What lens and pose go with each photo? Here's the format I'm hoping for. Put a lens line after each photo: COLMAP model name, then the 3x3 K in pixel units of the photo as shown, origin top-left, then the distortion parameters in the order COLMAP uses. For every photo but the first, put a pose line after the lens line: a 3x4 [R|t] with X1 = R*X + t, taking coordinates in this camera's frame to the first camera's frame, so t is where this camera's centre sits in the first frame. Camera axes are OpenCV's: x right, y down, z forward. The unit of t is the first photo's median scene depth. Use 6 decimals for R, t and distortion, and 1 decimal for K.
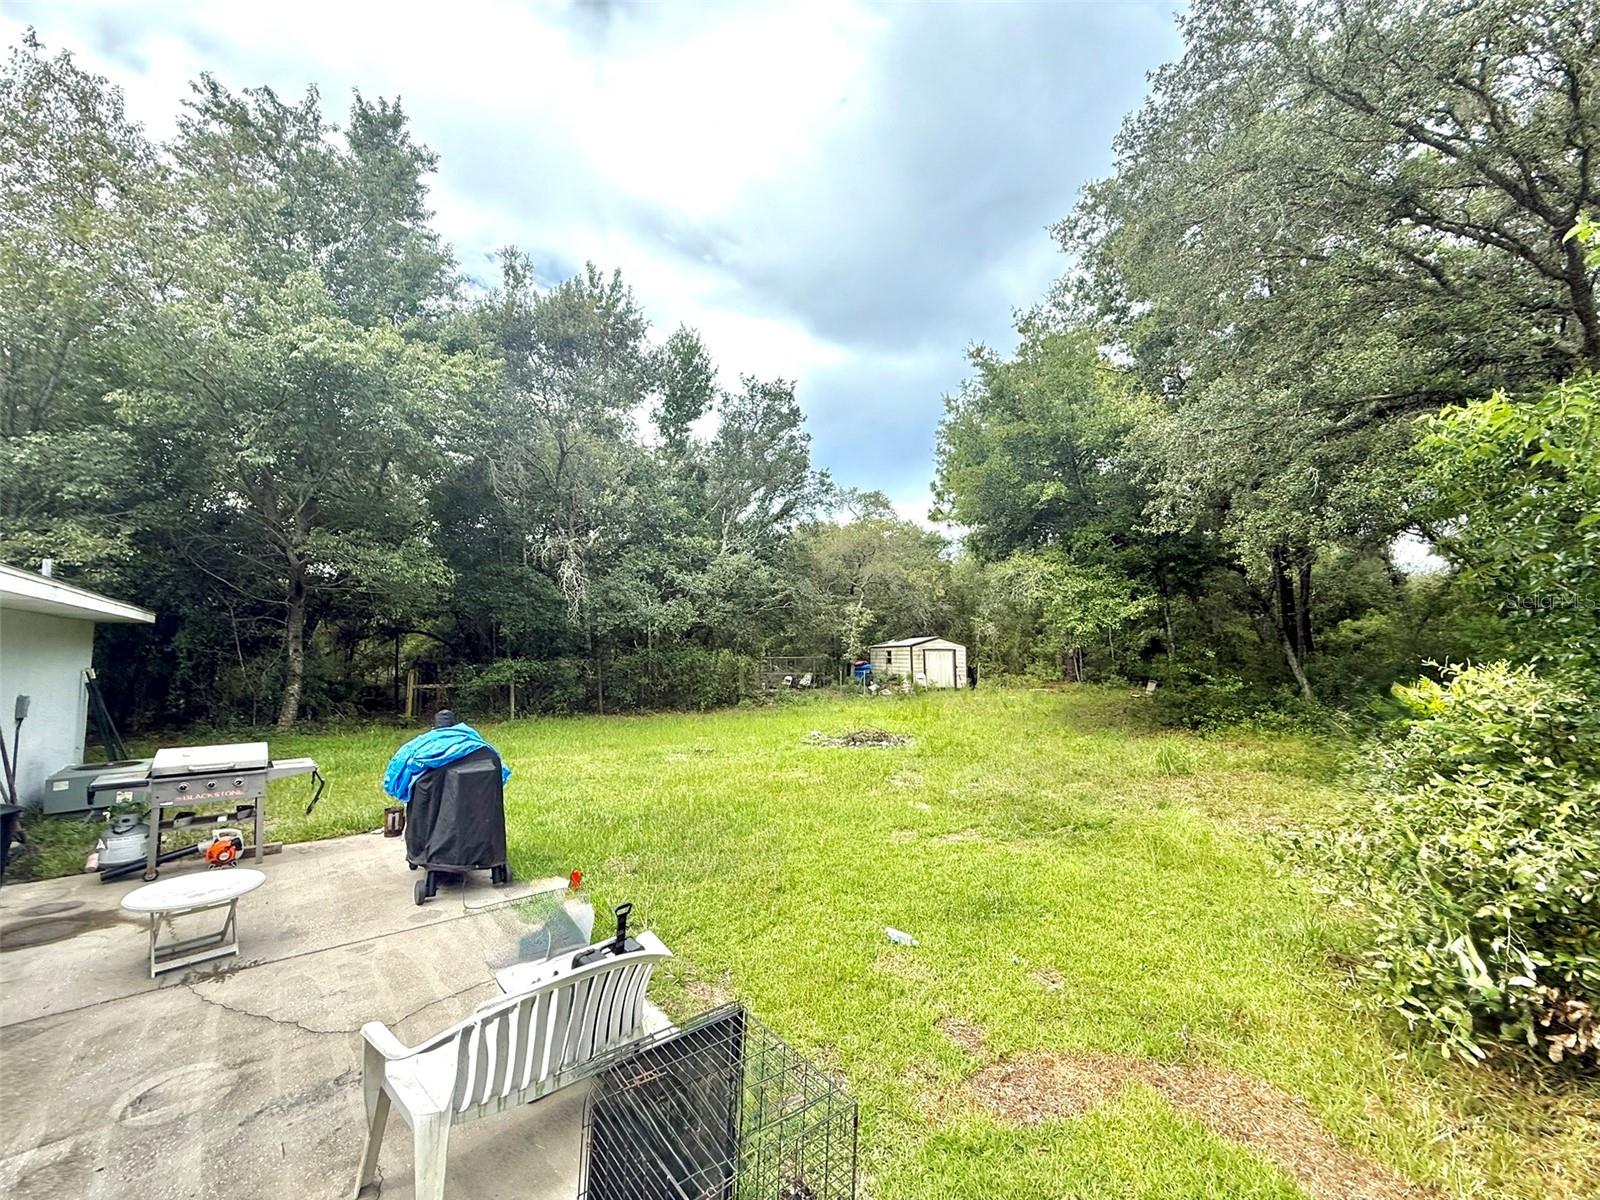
lens RADIAL K [[637.4, 0, 797.8], [0, 637.4, 599.4], [0, 0, 1]] dist [0.001685, -0.000608]
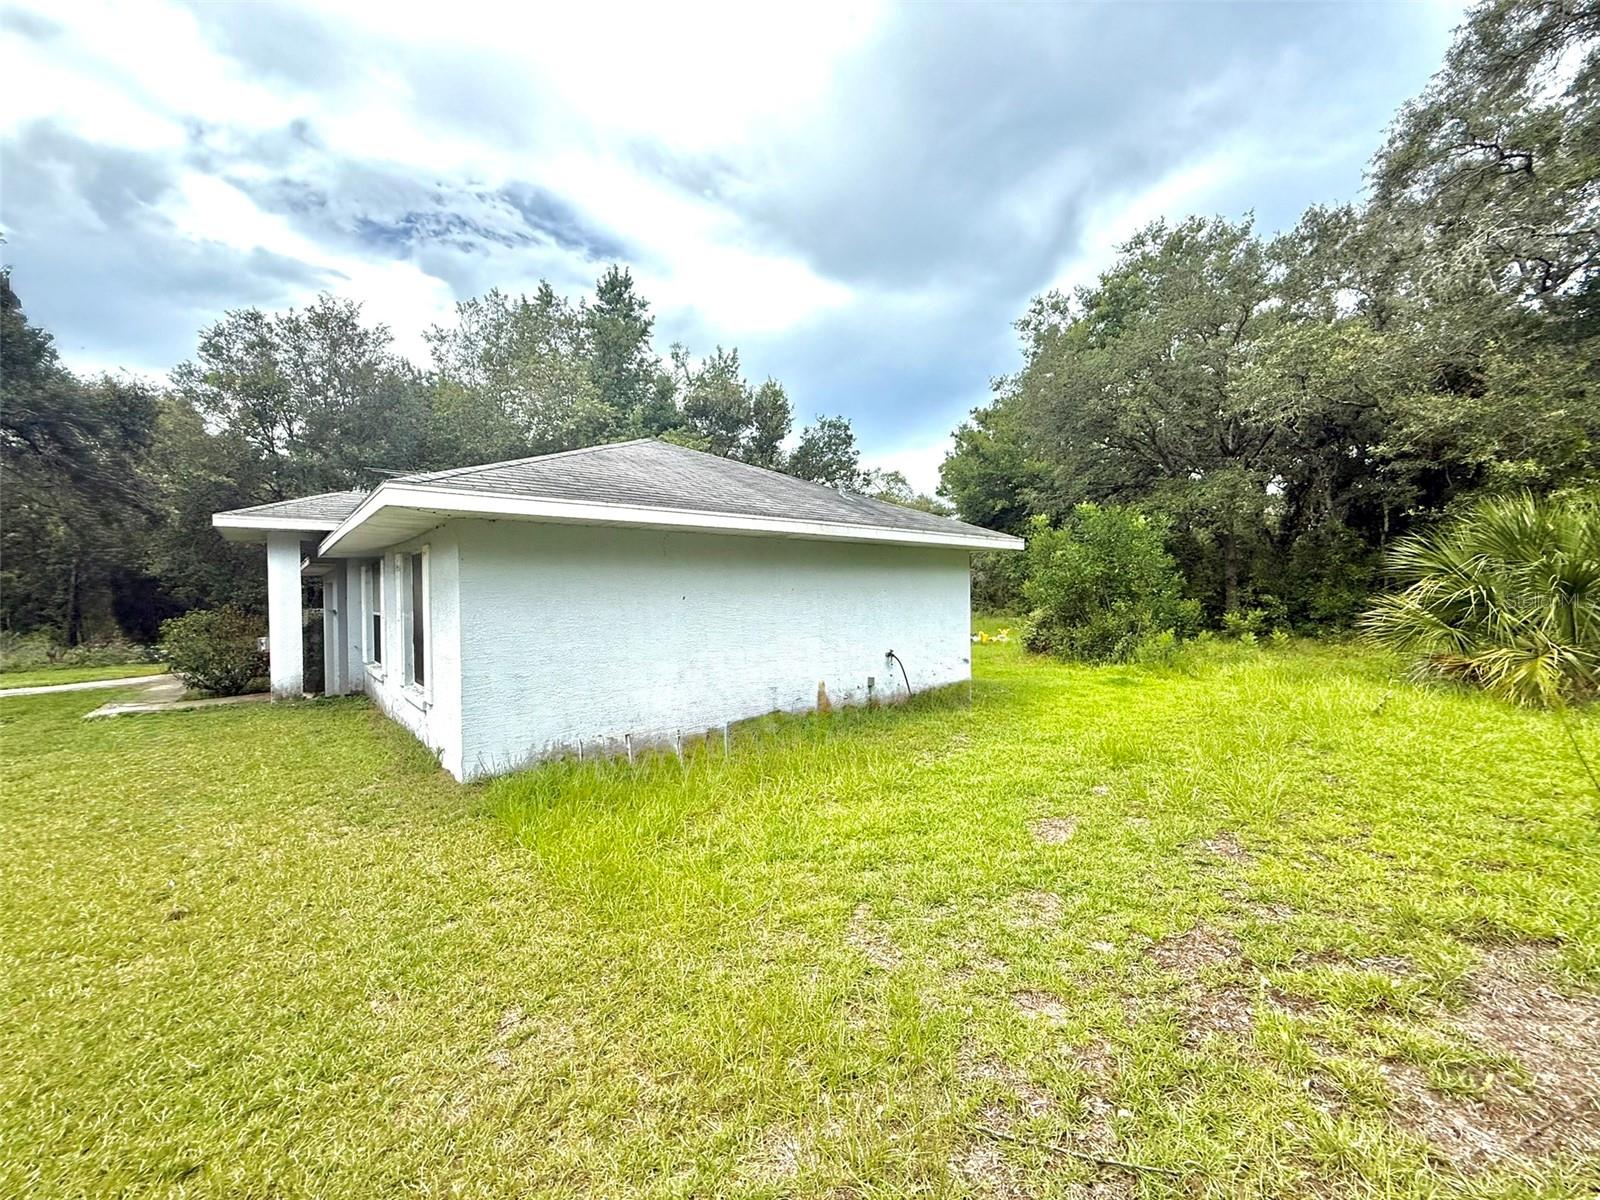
lens RADIAL K [[637.4, 0, 797.8], [0, 637.4, 599.4], [0, 0, 1]] dist [0.001685, -0.000608]
pose [[0.999883, -0.009475, -0.012035, -0.113543], [0.010396, 0.996821, 0.078989, -0.025502], [0.011248, -0.079104, 0.996803, -0.561666]]
